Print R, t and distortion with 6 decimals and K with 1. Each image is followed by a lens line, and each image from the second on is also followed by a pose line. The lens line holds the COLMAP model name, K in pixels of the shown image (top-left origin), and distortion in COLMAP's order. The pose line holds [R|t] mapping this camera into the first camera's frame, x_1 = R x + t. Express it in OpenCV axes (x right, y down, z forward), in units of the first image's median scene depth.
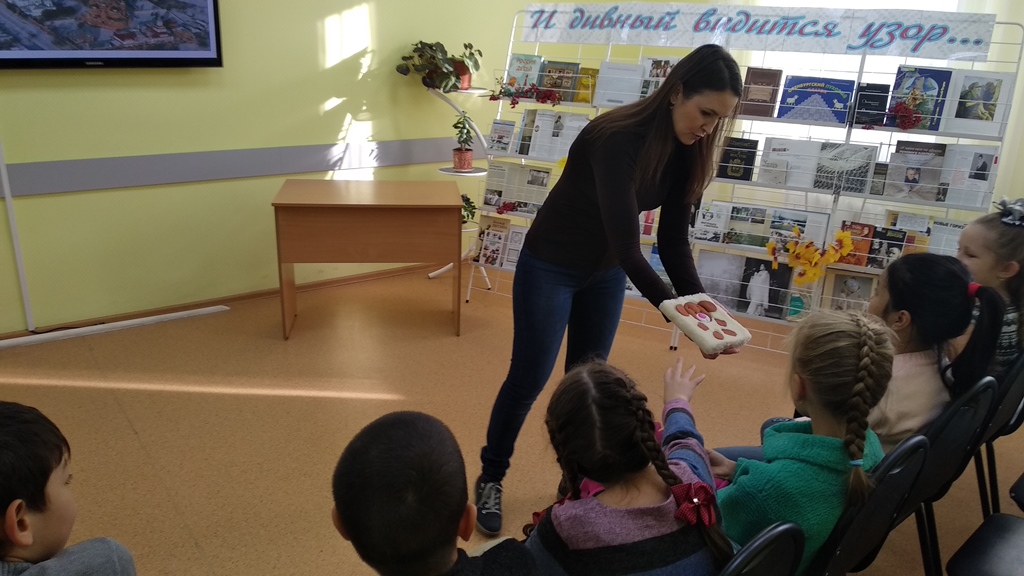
lens RADIAL K [[785.5, 0, 509.5], [0, 785.5, 295.3], [0, 0, 1]] dist [0.075566, -0.095328]
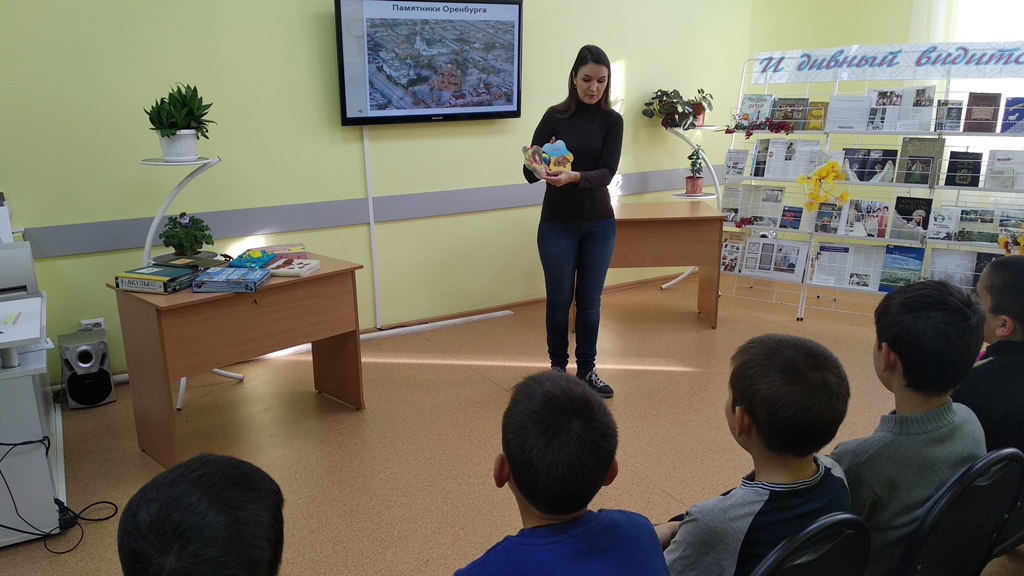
lens RADIAL K [[785.5, 0, 514.2], [0, 785.5, 291.6], [0, 0, 1]] dist [0.075566, -0.095328]
pose [[0.994055, -0.025734, -0.105797, -0.253397], [0.017504, 0.996800, -0.077997, 0.088614], [0.107466, 0.075681, 0.991324, -0.227134]]
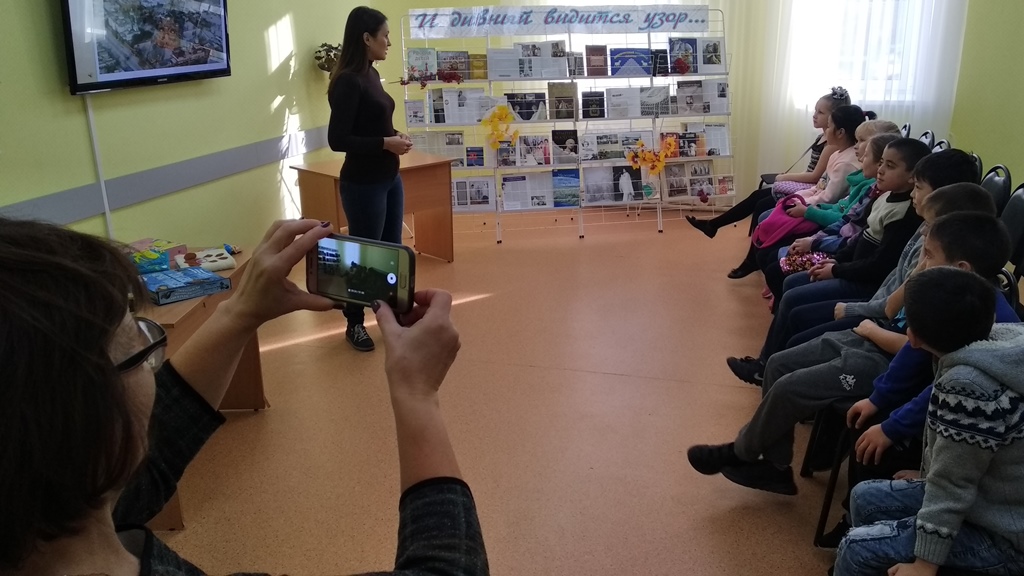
lens RADIAL K [[859.9, 0, 535.8], [0, 859.9, 264.1], [0, 0, 1]] dist [0.088732, -0.018623]
pose [[0.777596, -0.218603, 0.589540, -0.845314], [0.244368, 0.968977, 0.036981, 0.037517], [-0.579335, 0.115308, 0.806892, -0.244499]]
